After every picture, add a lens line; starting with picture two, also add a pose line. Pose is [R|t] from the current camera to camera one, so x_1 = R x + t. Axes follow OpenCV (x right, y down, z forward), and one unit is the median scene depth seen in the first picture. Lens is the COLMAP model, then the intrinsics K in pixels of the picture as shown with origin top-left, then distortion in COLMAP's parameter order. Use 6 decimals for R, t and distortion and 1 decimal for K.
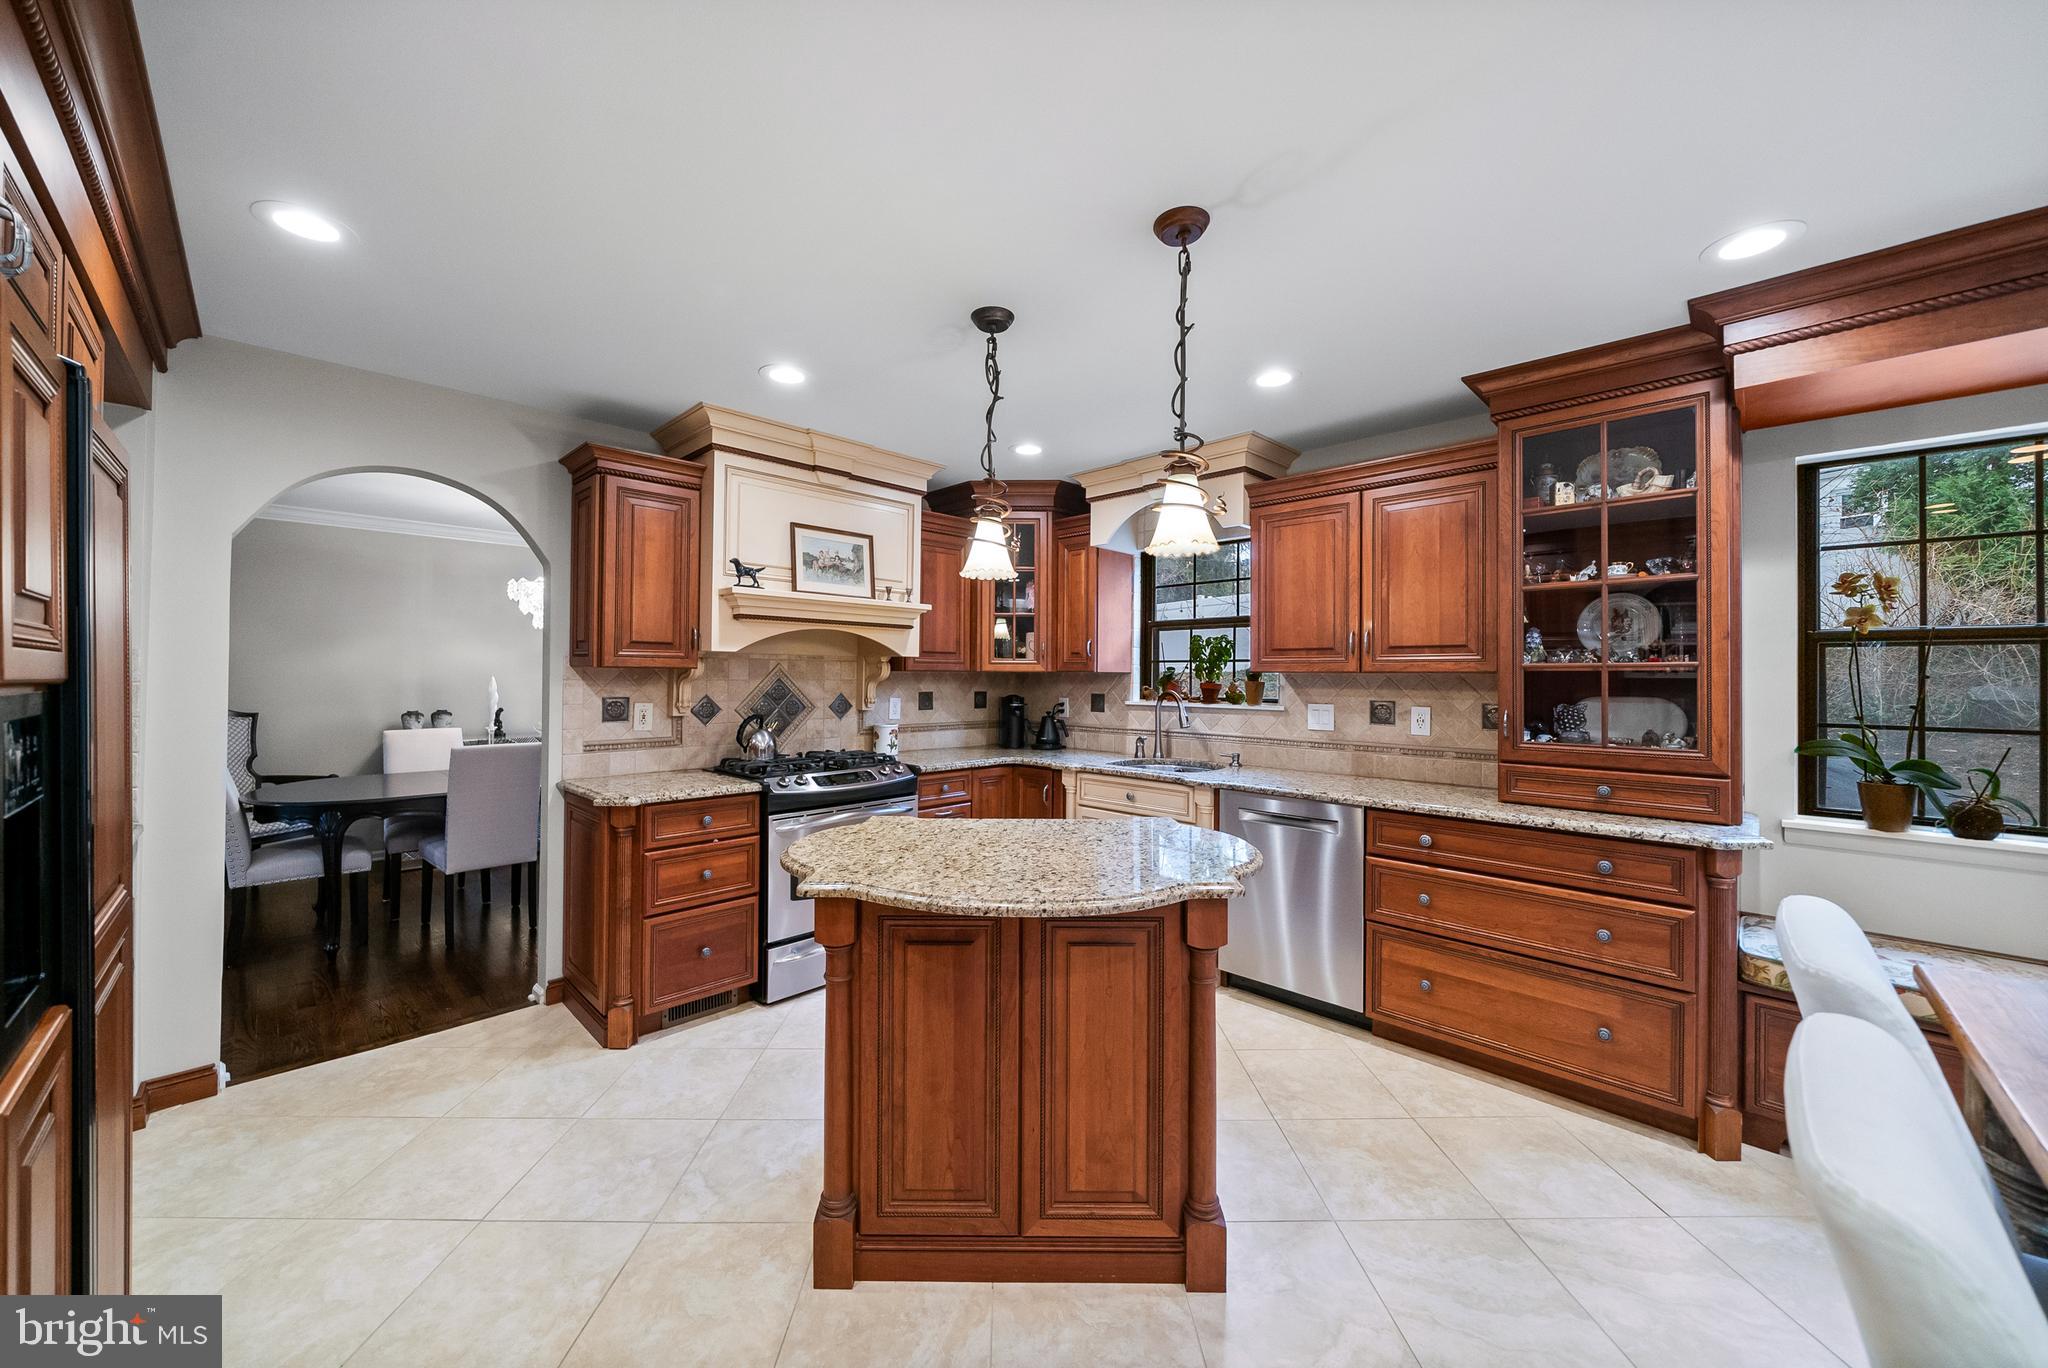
lens RADIAL K [[743.7, 0, 1015.8], [0, 743.7, 668.9], [0, 0, 1]] dist [-0.006932, 0.000757]
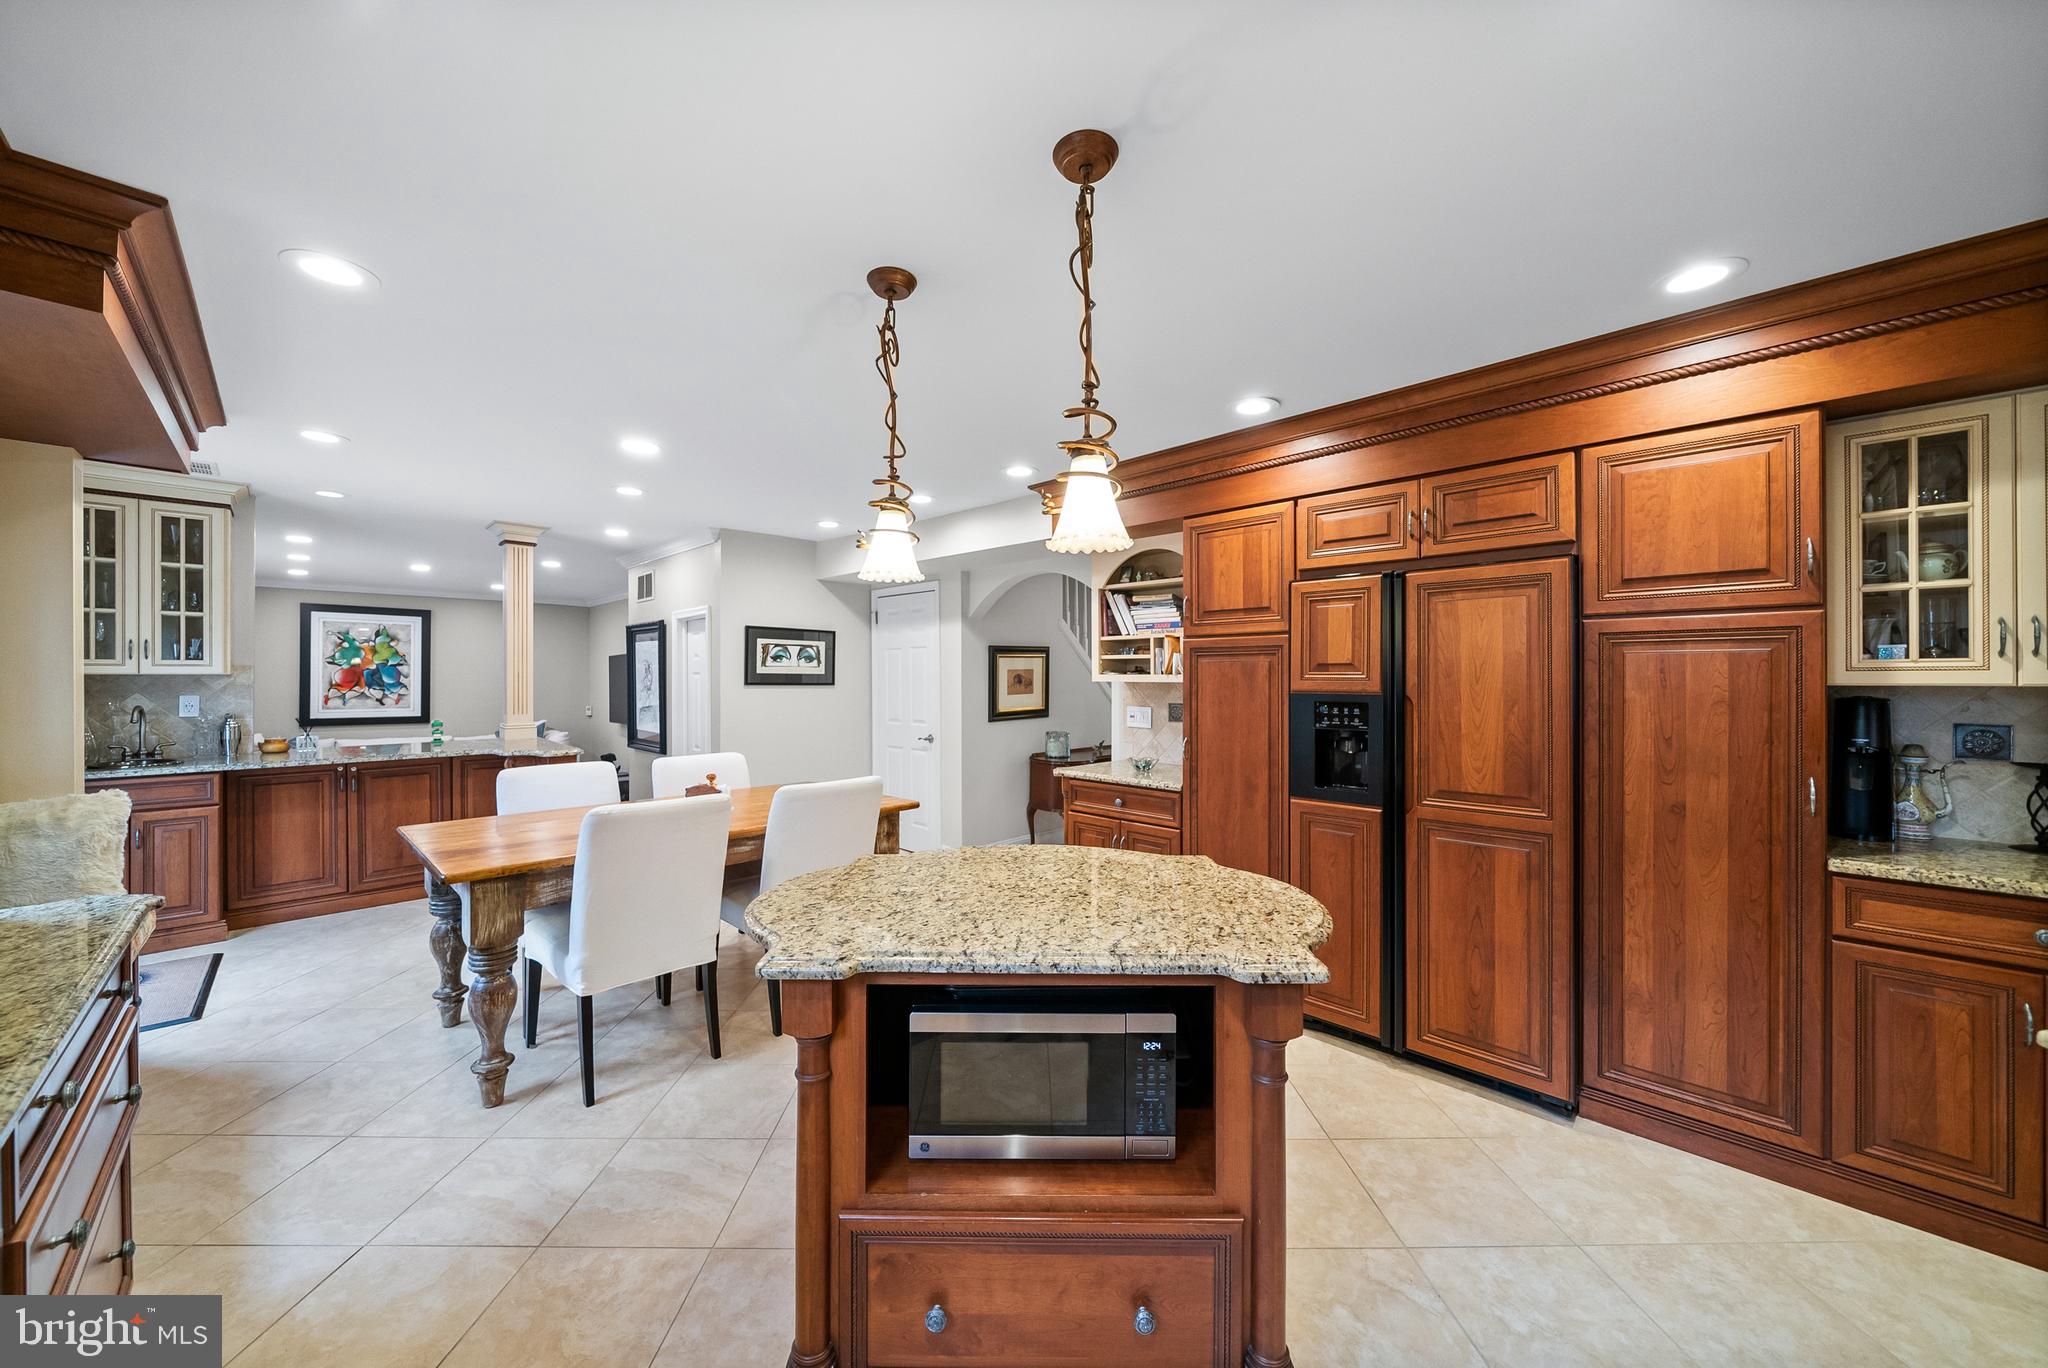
lens RADIAL K [[730.4, 0, 1017.7], [0, 730.4, 678.0], [0, 0, 1]] dist [-0.006824, 0.000260]
pose [[-0.999975, -0.006107, 0.003546, 0.016925], [-0.006138, 0.999942, -0.008829, -0.000444], [-0.003492, -0.008851, -0.999955, 1.188408]]
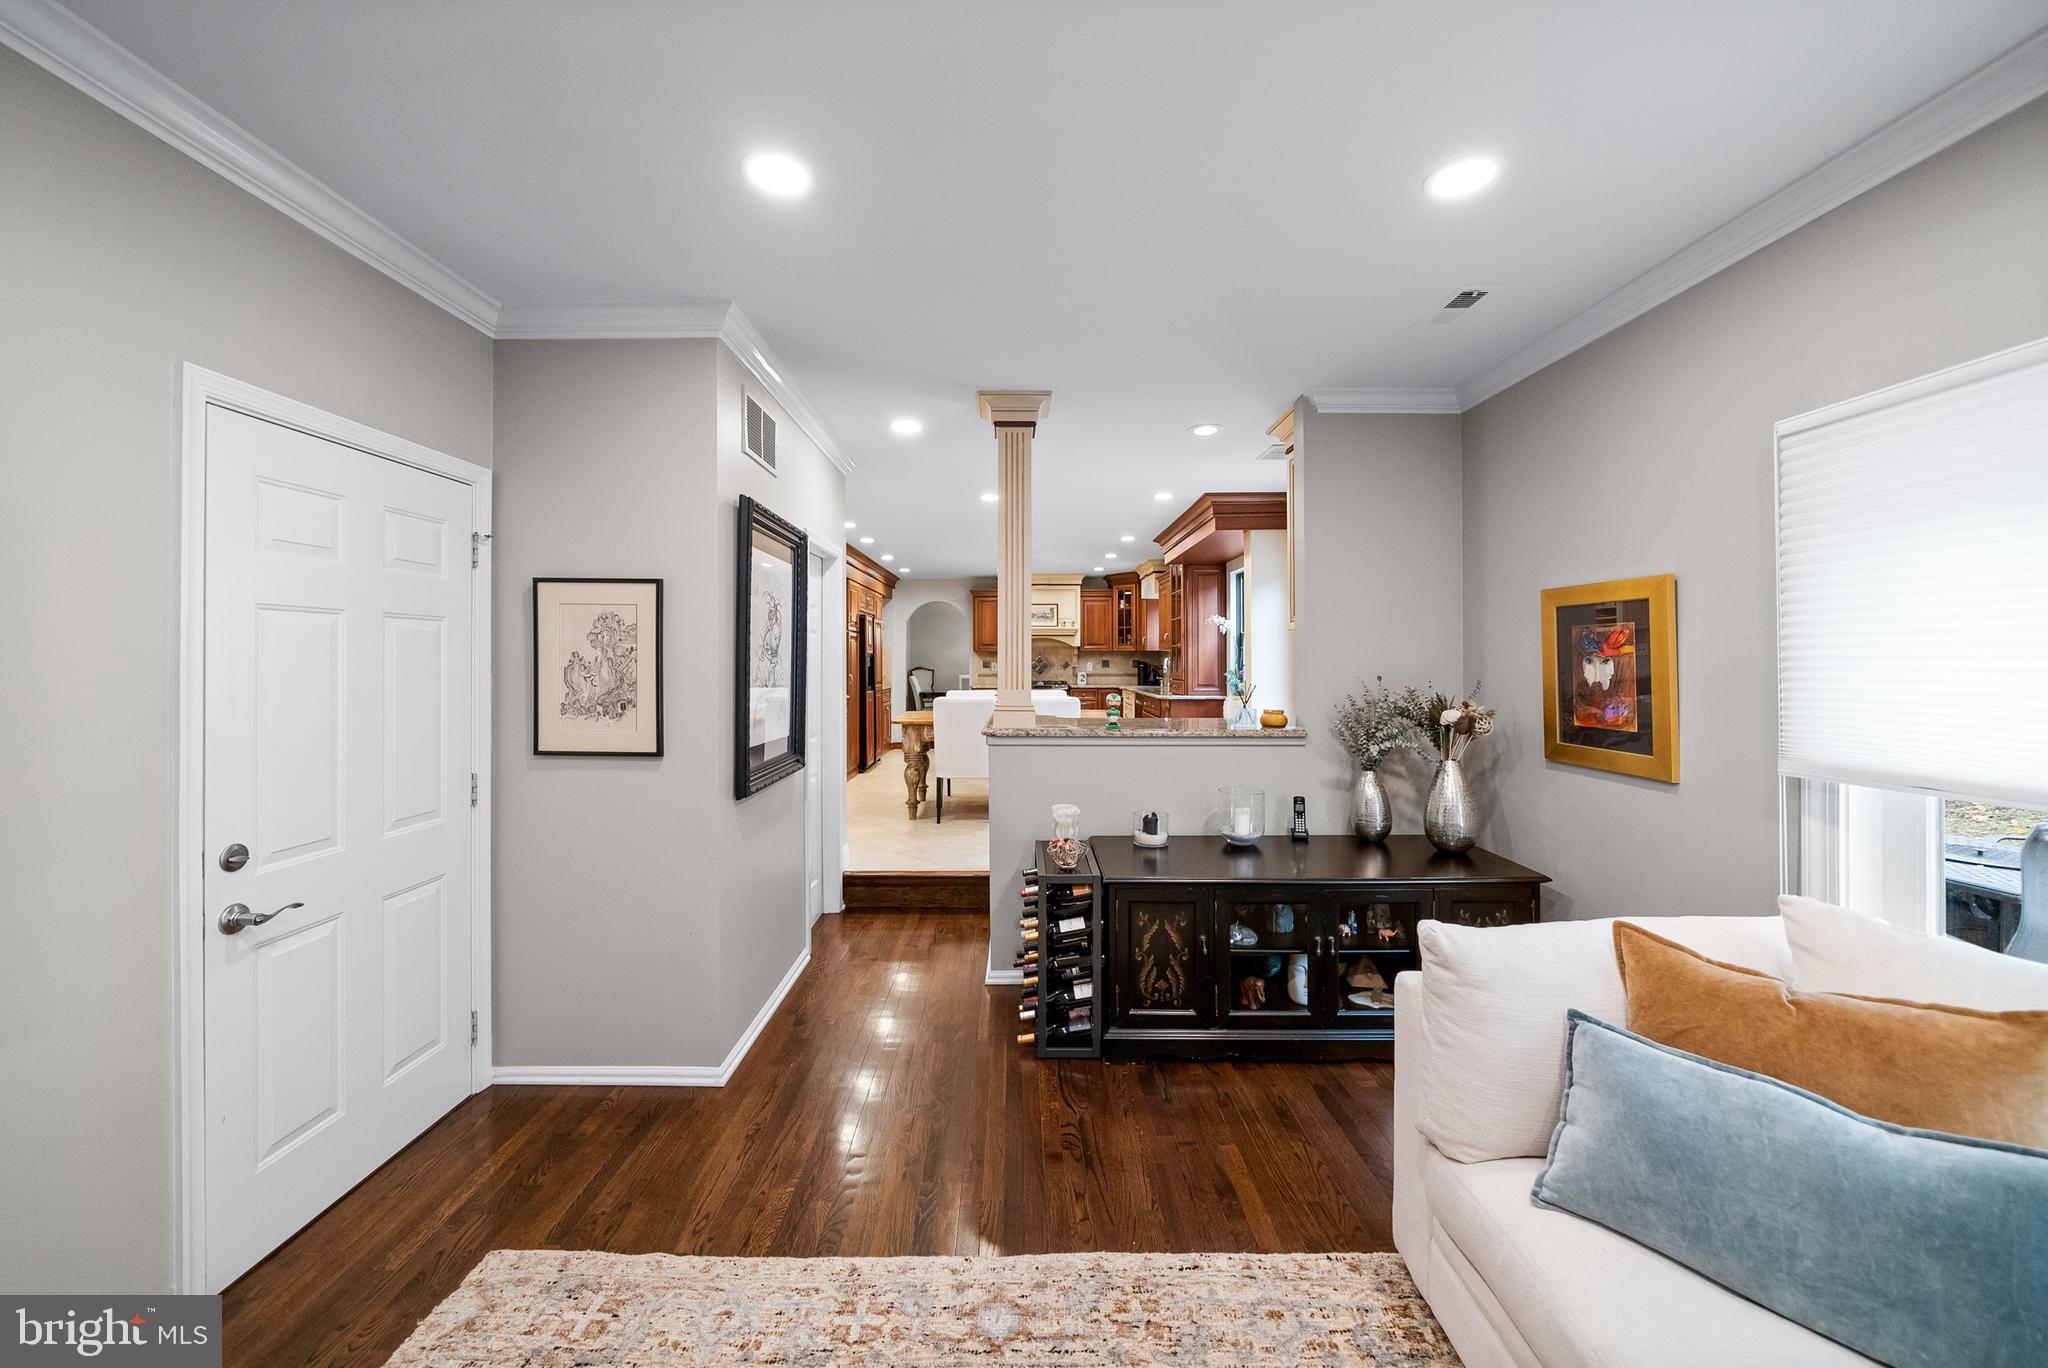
lens RADIAL K [[730.4, 0, 1026.7], [0, 730.4, 655.0], [0, 0, 1]] dist [-0.006824, 0.000260]
pose [[0.713798, -0.012140, -0.700247, 1.956208], [0.013367, 0.999904, -0.003709, 0.028447], [0.700225, -0.006713, 0.713891, -1.257439]]
